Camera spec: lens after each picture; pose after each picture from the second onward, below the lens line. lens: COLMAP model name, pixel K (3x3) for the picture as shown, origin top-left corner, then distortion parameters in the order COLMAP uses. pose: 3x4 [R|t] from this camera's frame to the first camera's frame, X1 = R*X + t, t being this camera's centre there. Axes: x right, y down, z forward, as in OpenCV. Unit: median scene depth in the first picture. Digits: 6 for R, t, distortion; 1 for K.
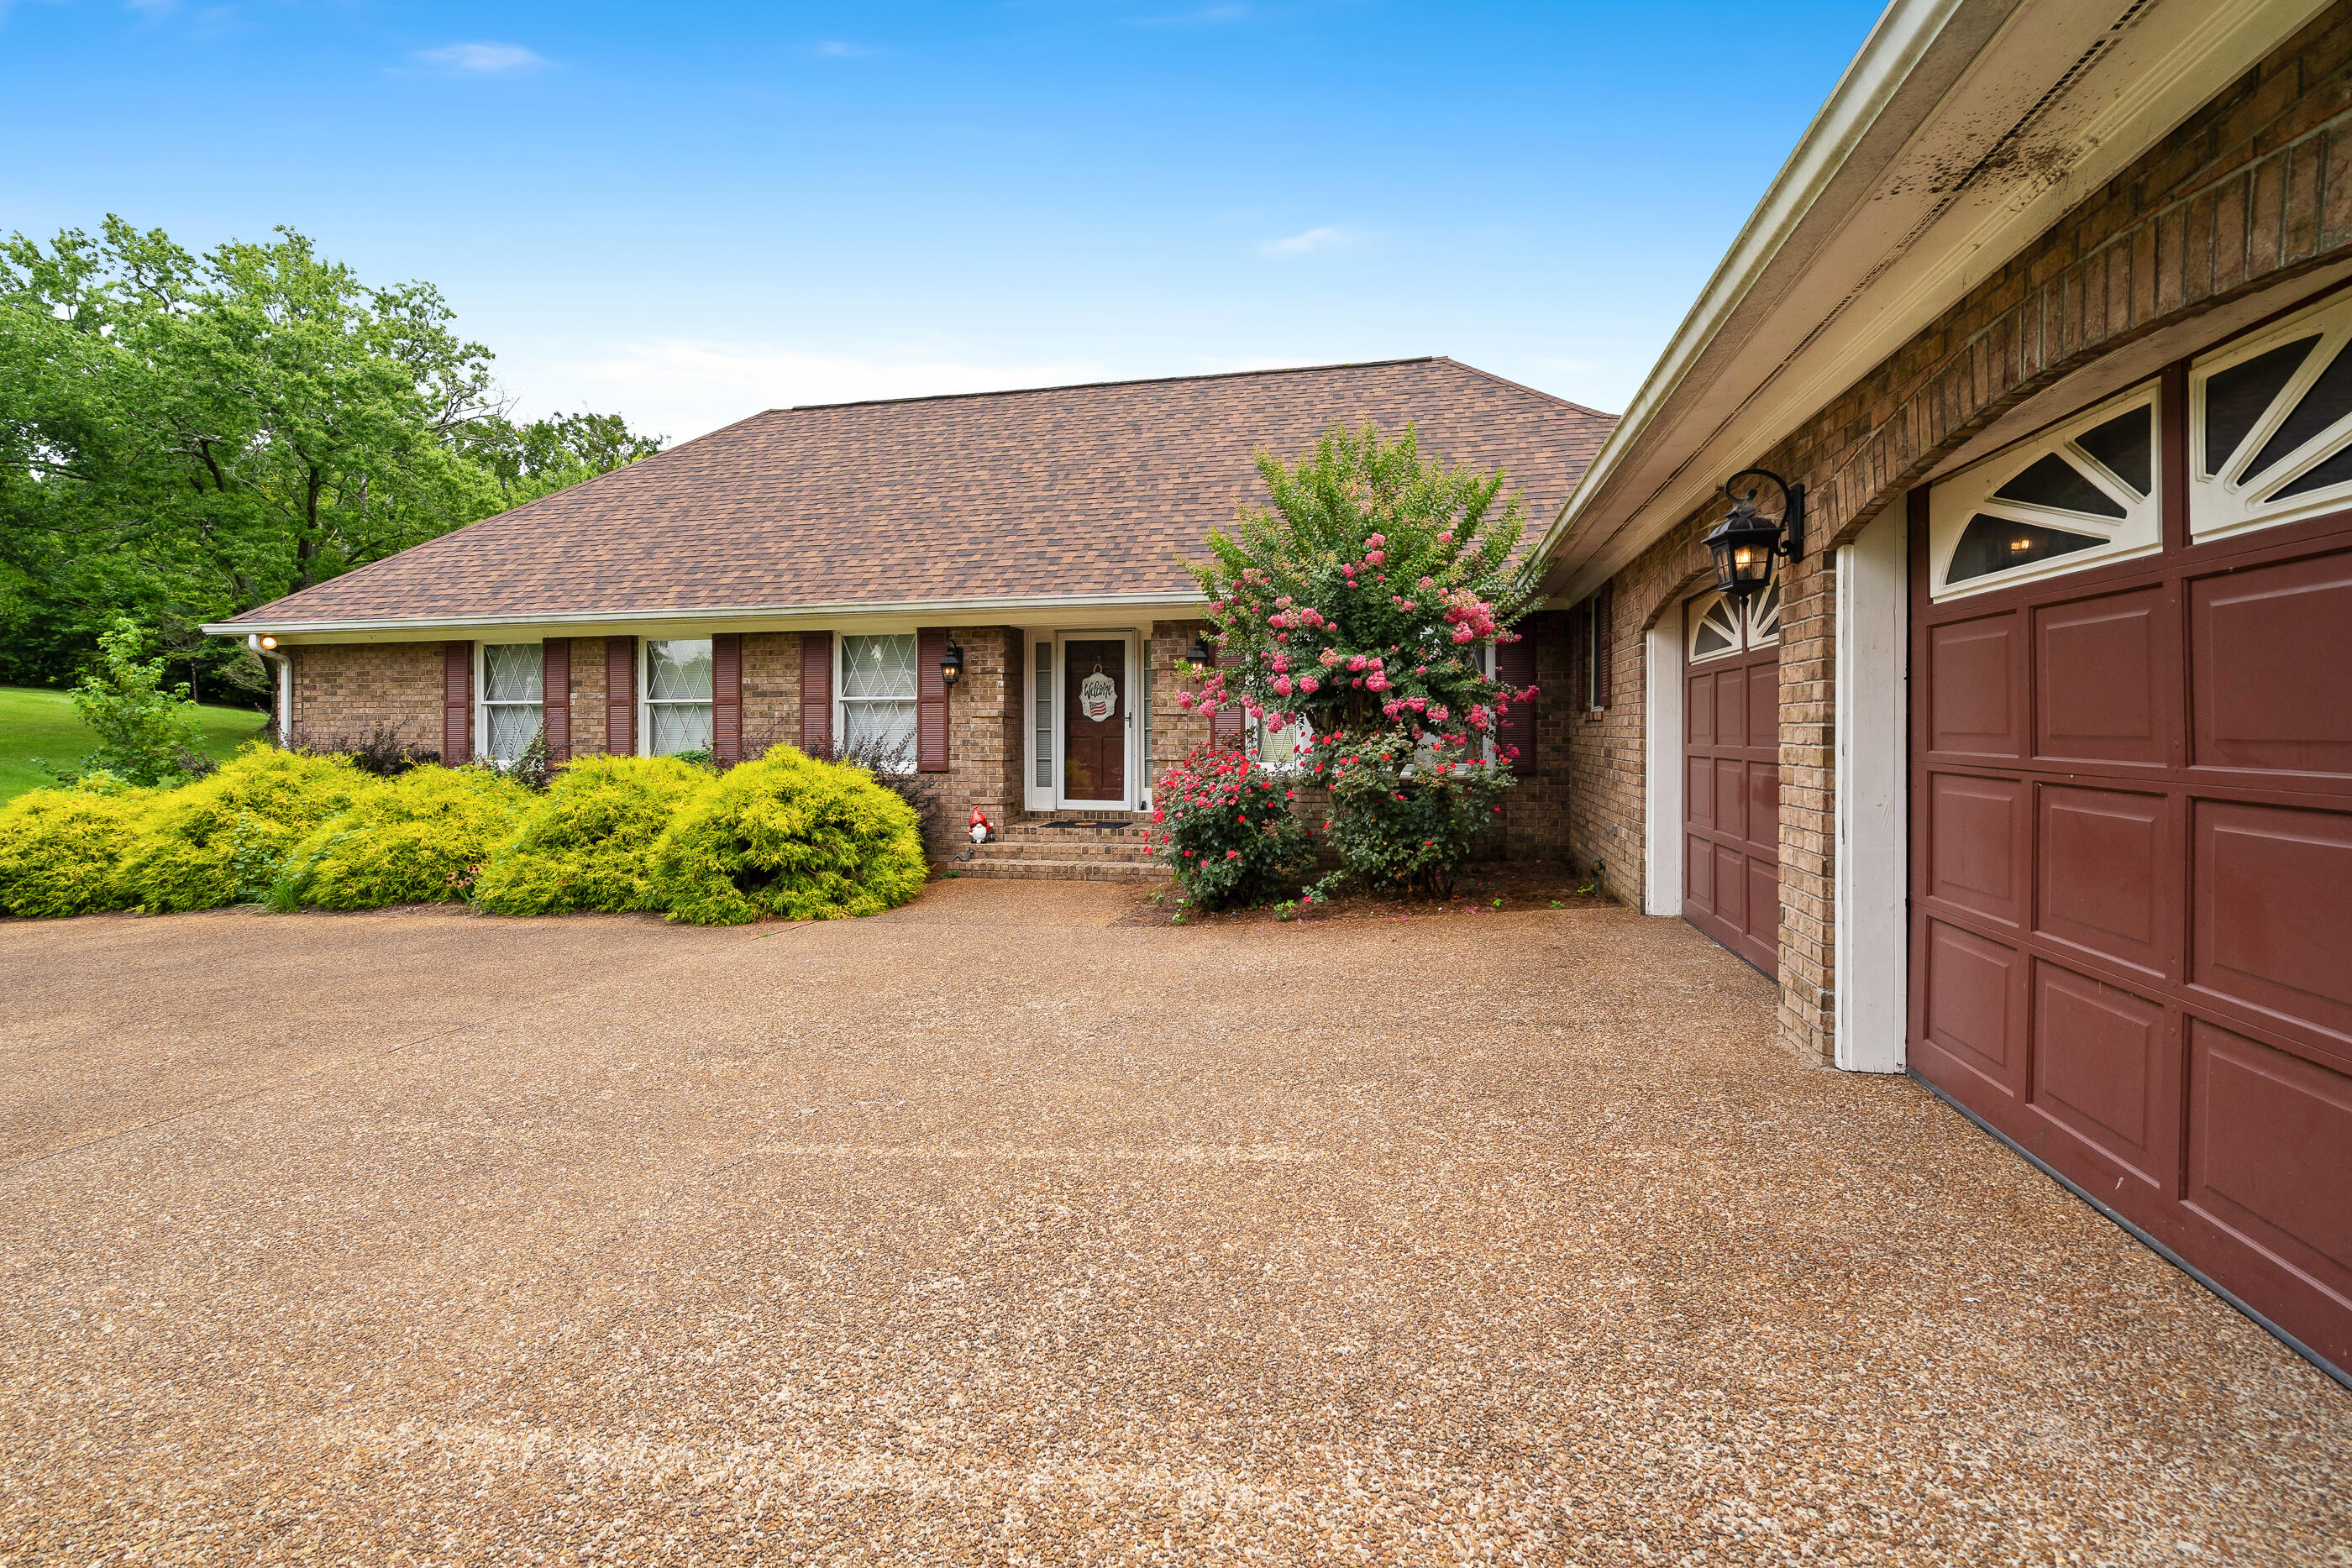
lens RADIAL K [[1071.8, 0, 1189.2], [0, 1071.8, 720.9], [0, 0, 1]] dist [-0.002891, 0.000941]
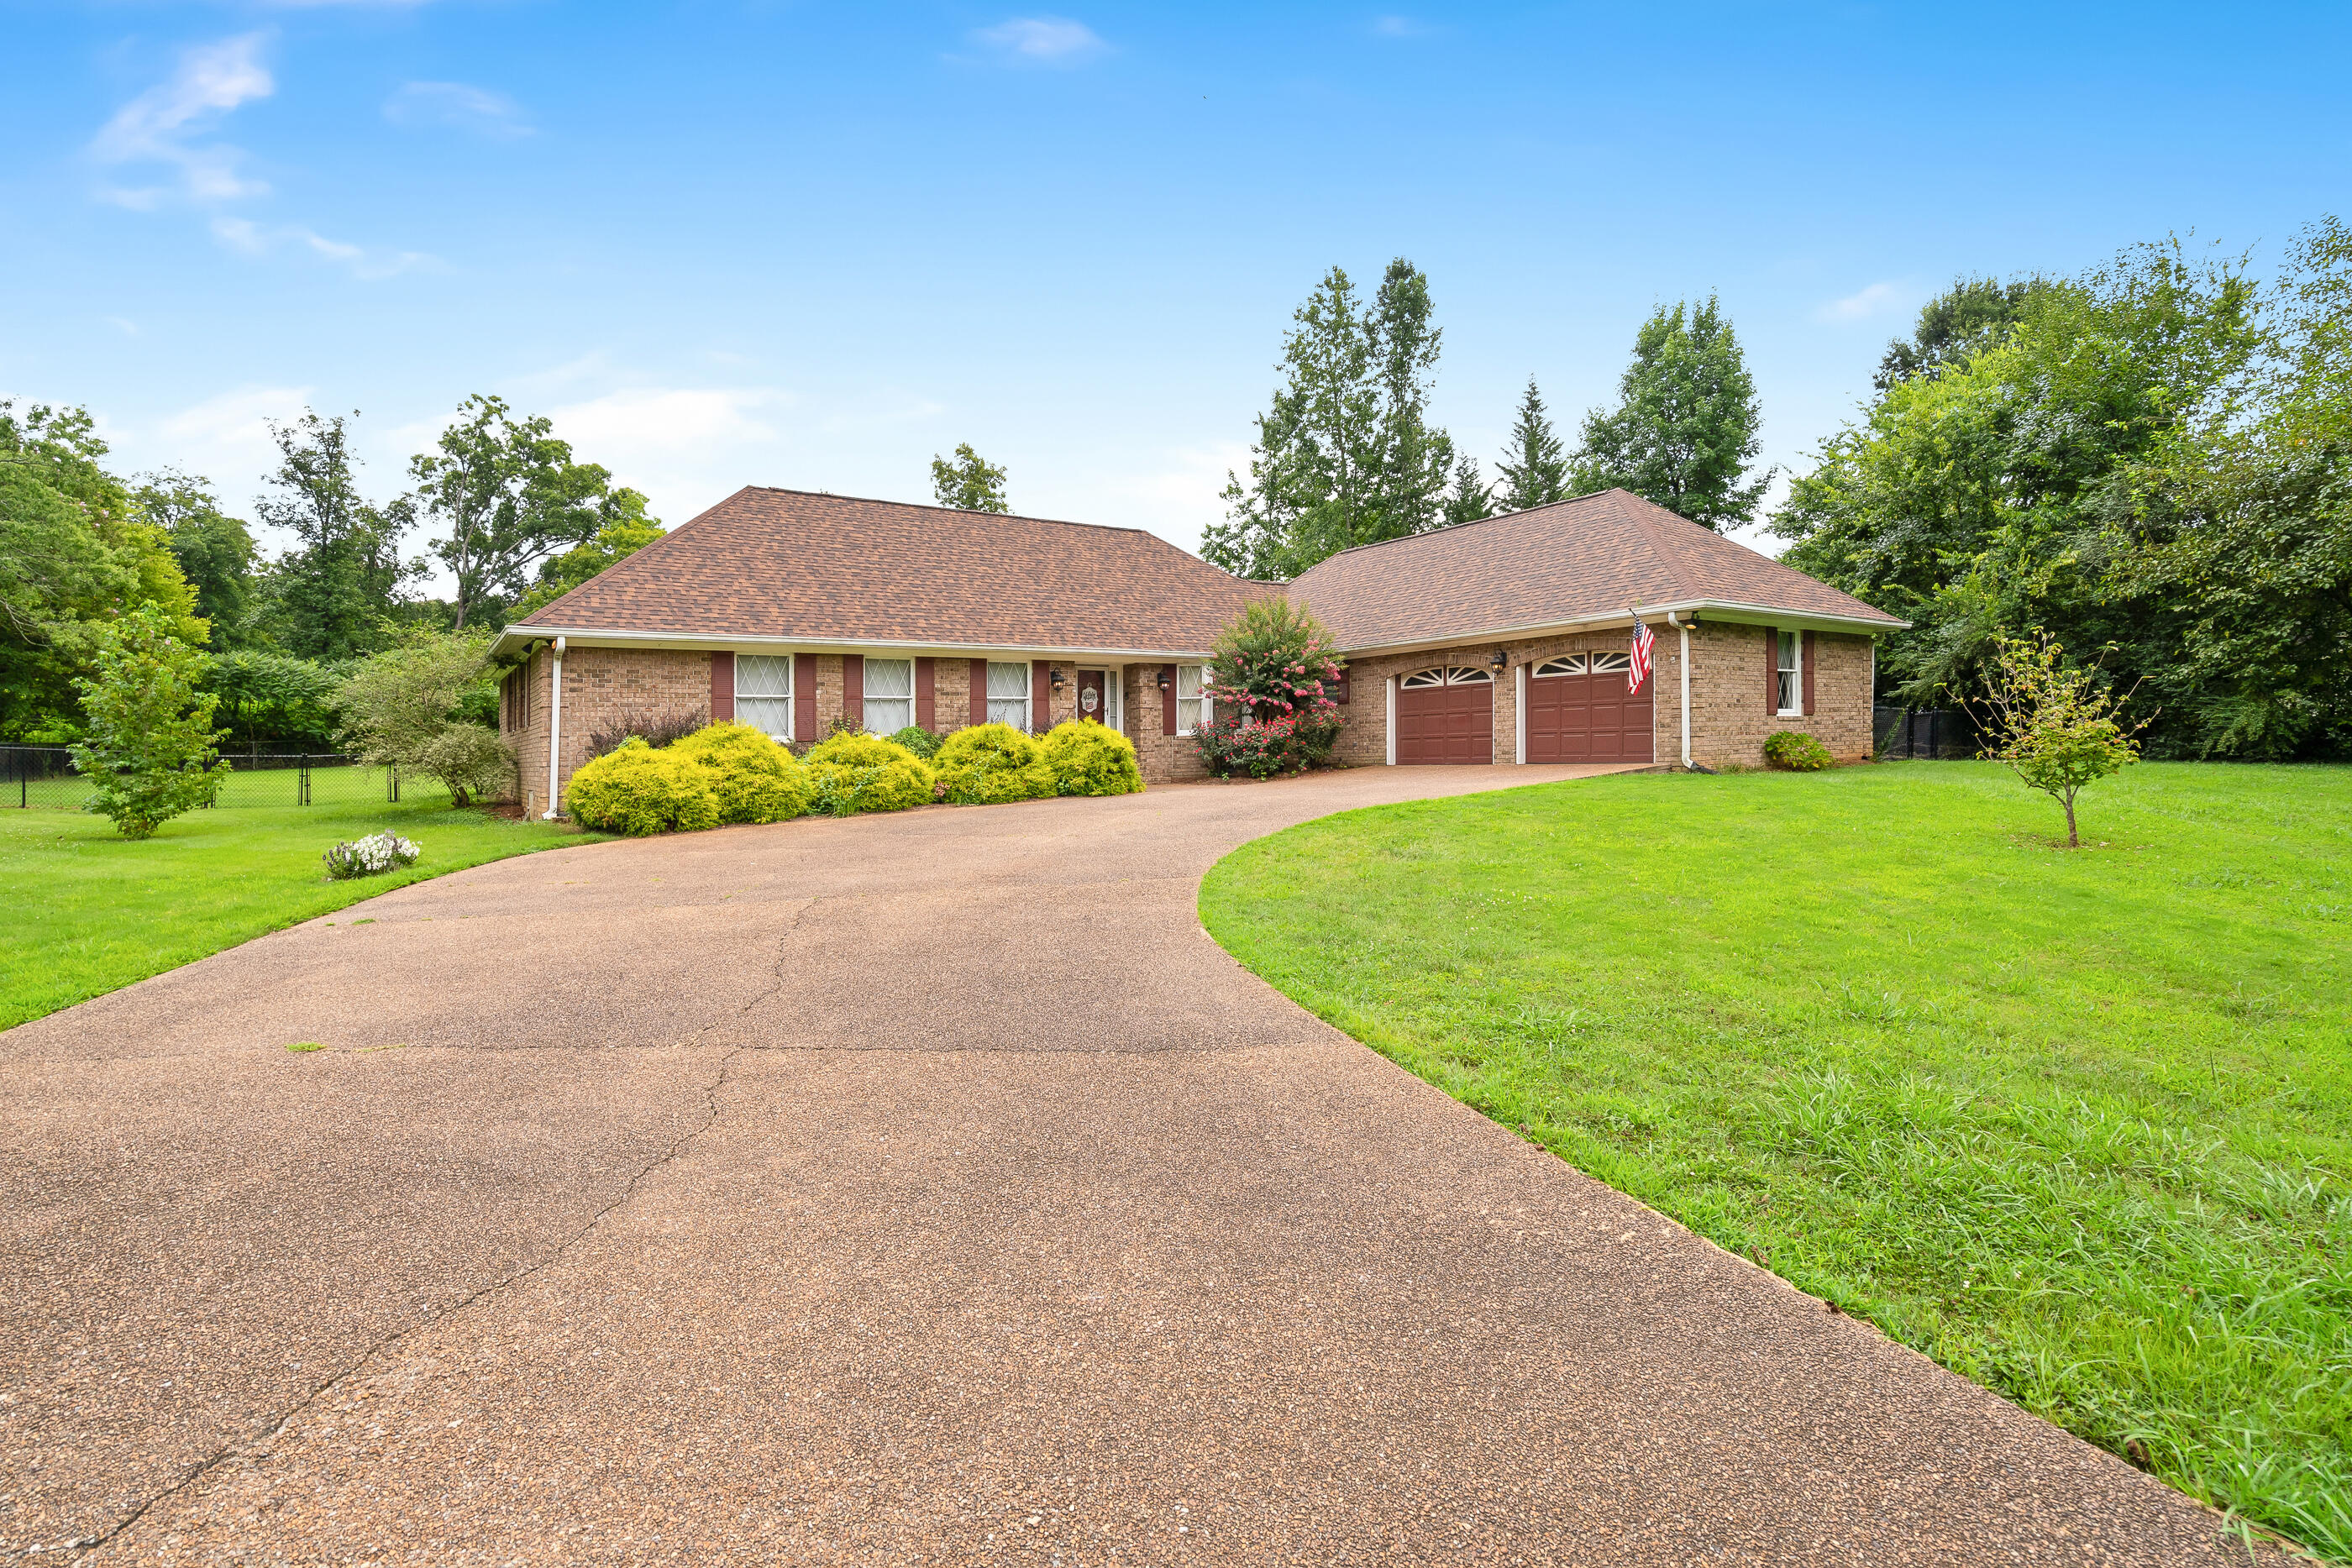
lens RADIAL K [[1071.8, 0, 1171.3], [0, 1071.8, 772.3], [0, 0, 1]] dist [-0.002891, 0.000941]
pose [[0.664194, -0.029208, 0.746990, -1.439465], [0.018363, 0.999572, 0.022757, 0.067639], [-0.747335, -0.001398, 0.664446, -0.399570]]
